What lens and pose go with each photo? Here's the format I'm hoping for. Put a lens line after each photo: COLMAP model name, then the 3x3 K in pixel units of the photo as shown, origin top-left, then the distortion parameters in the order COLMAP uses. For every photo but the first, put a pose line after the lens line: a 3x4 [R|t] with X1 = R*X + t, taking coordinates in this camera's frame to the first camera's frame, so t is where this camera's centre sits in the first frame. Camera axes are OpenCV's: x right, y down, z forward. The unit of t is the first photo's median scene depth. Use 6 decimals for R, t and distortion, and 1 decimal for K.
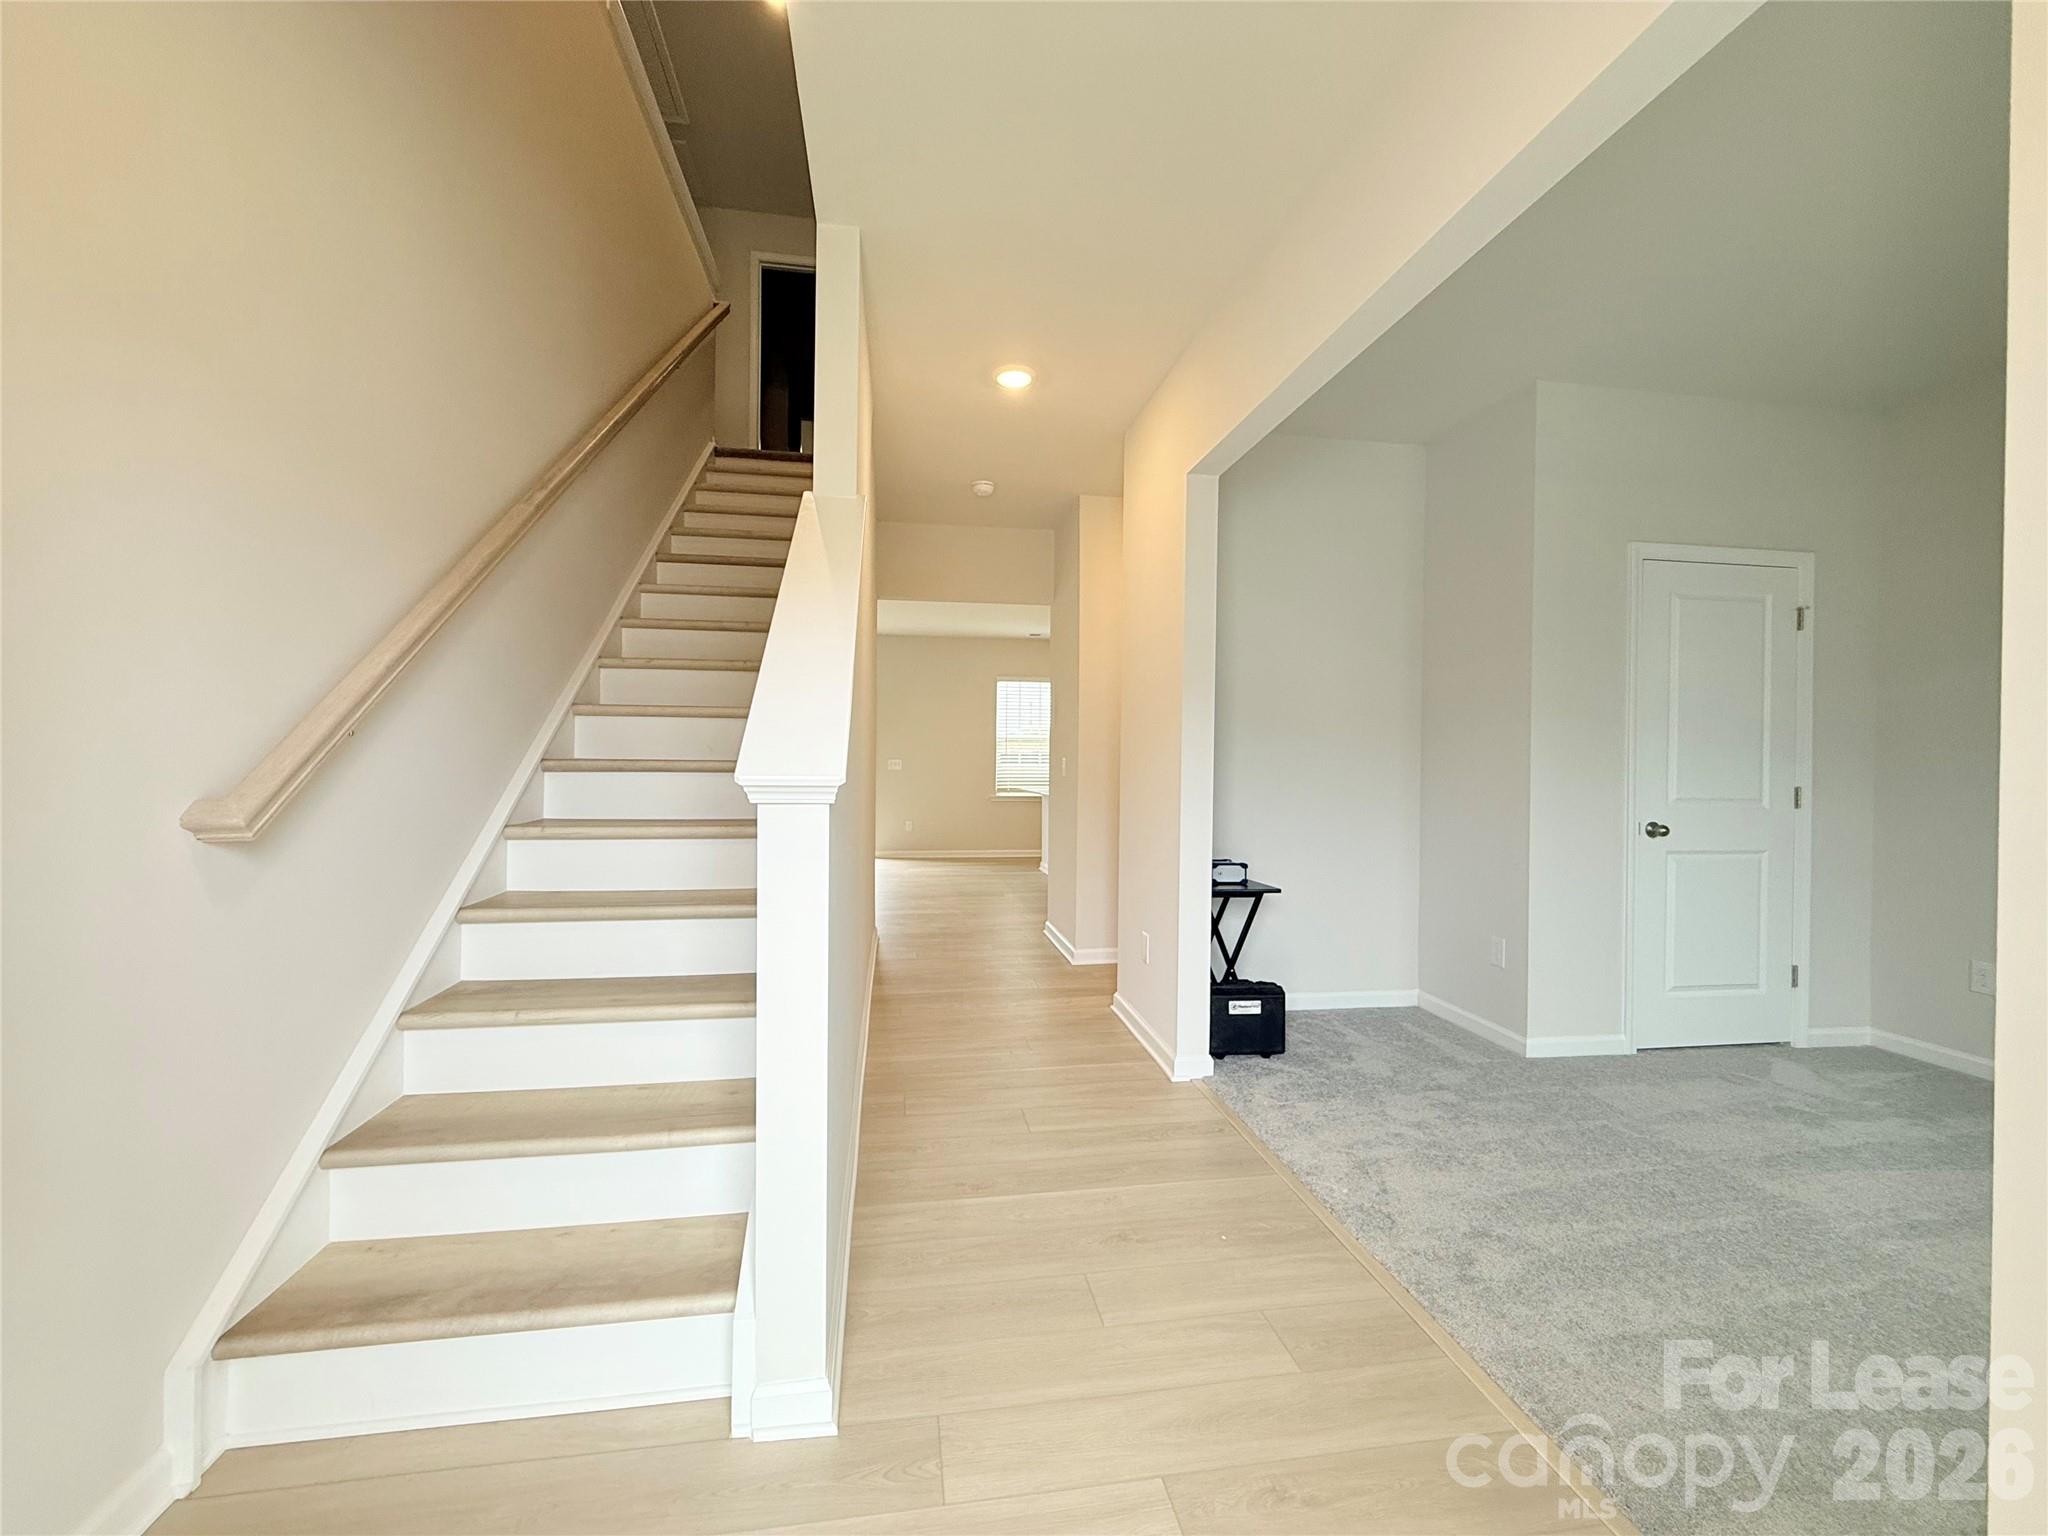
lens RADIAL K [[816.6, 0, 1024.0], [0, 816.6, 768.0], [0, 0, 1]] dist [0.000496, 0.000022]
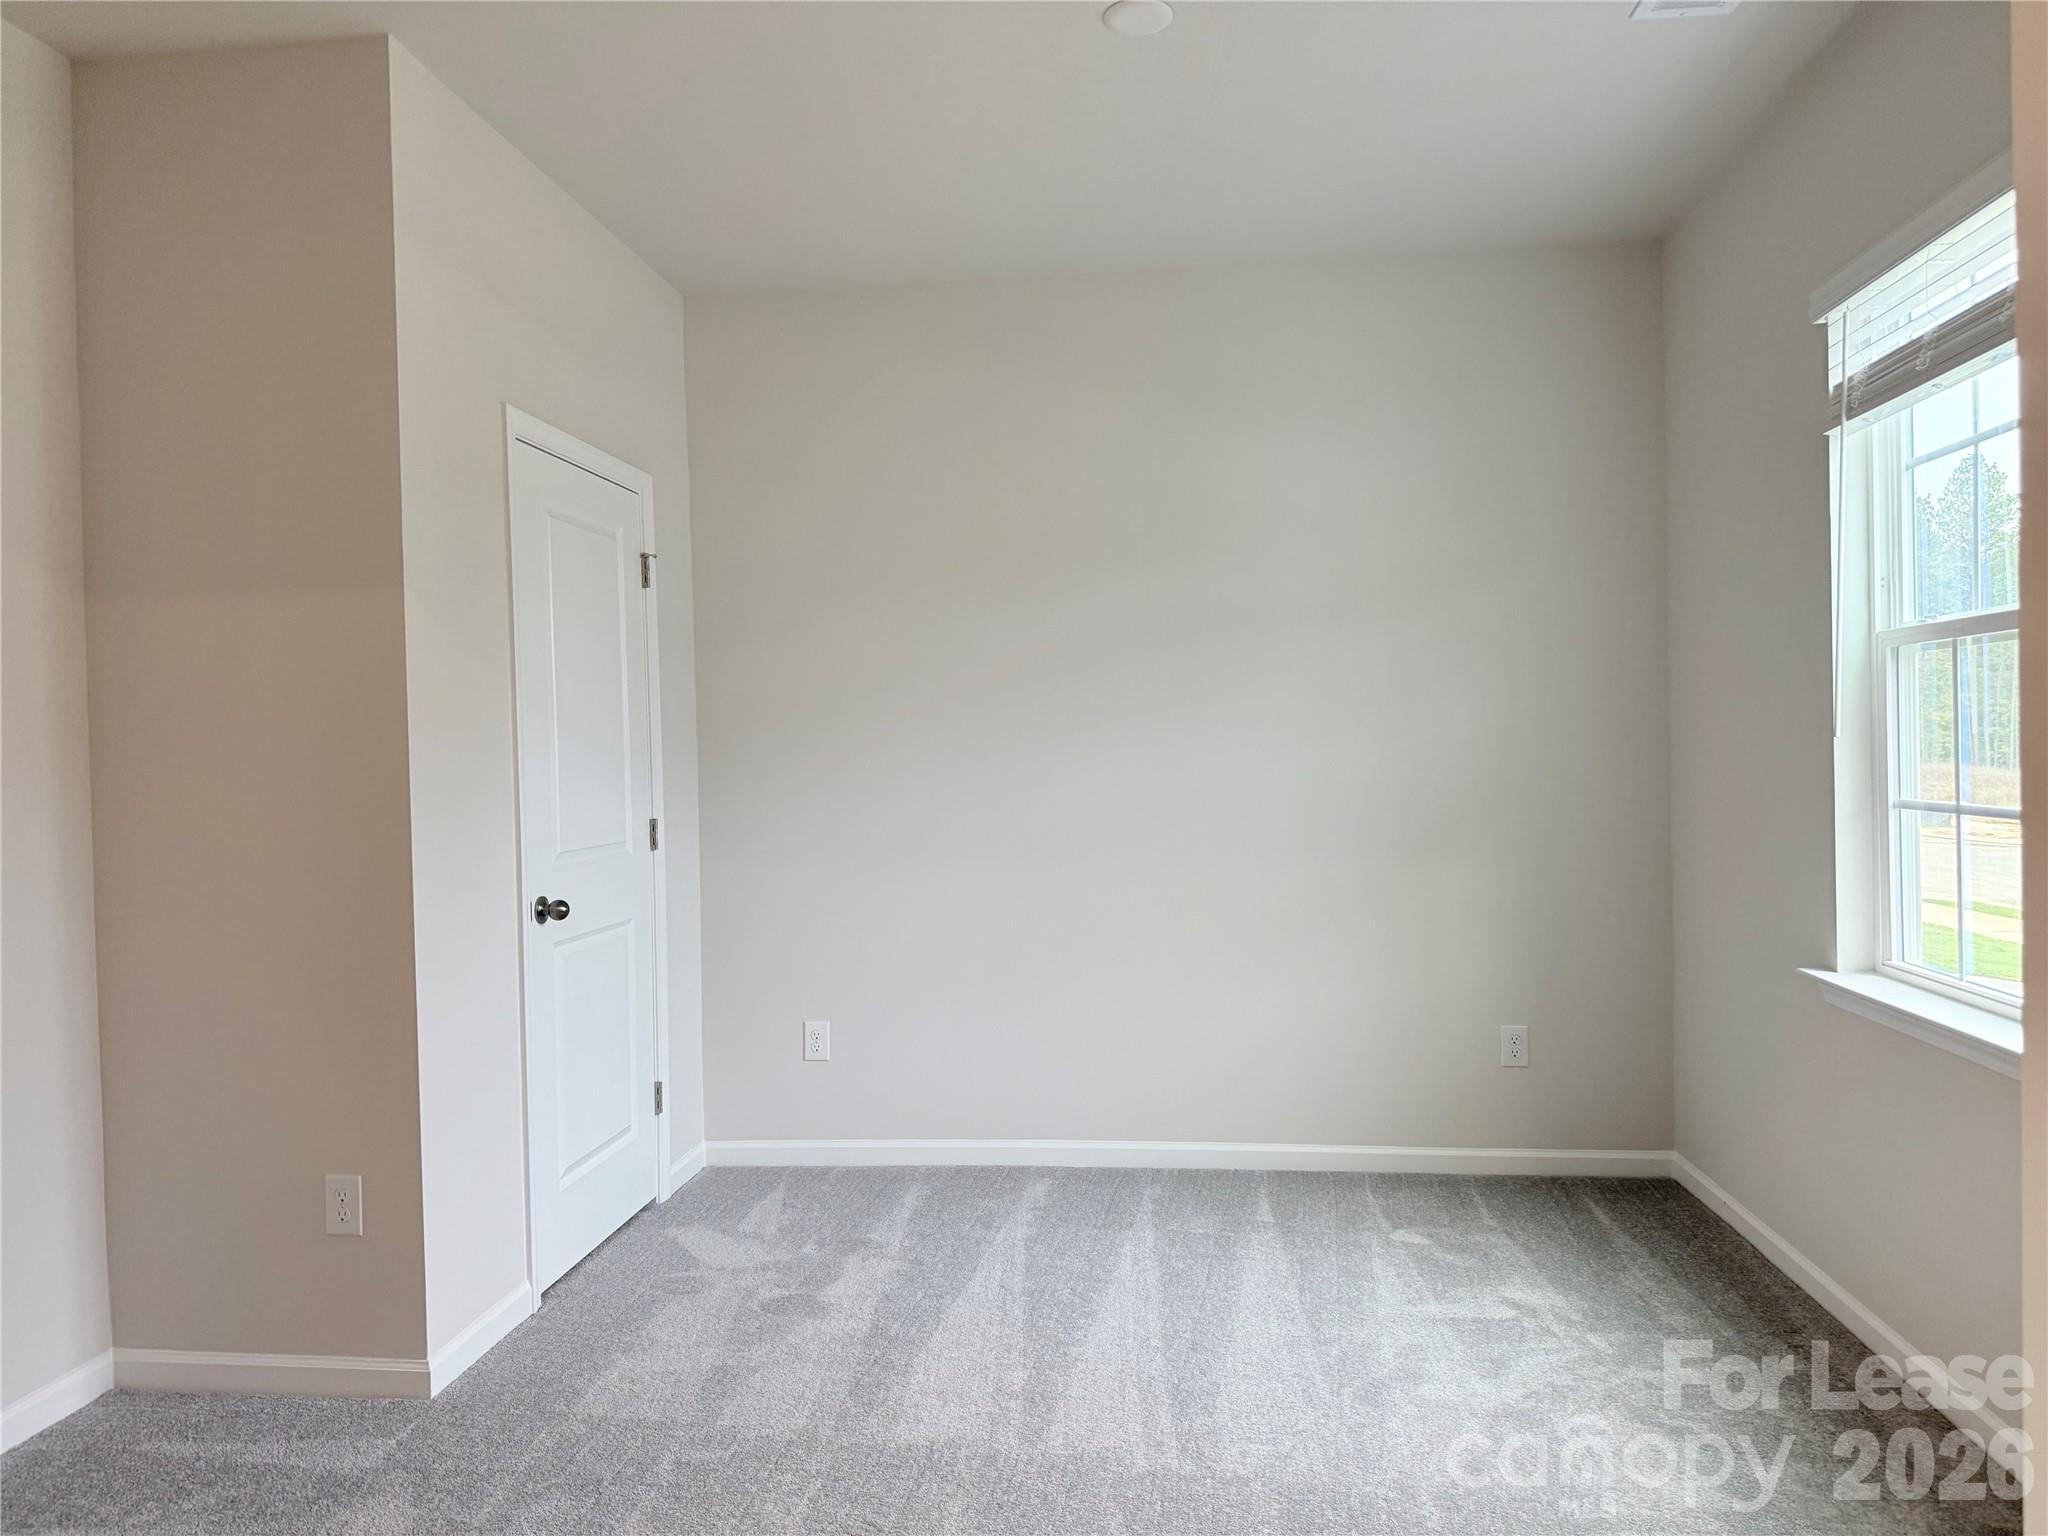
lens RADIAL K [[1433.1, 0, 1024.0], [0, 1433.1, 768.0], [0, 0, 1]] dist [-0.004058, -0.002784]
pose [[0.272936, -0.030116, 0.961561, -0.111769], [0.034458, 0.999175, 0.021513, -0.035564], [-0.961415, 0.027261, 0.273748, 0.396280]]
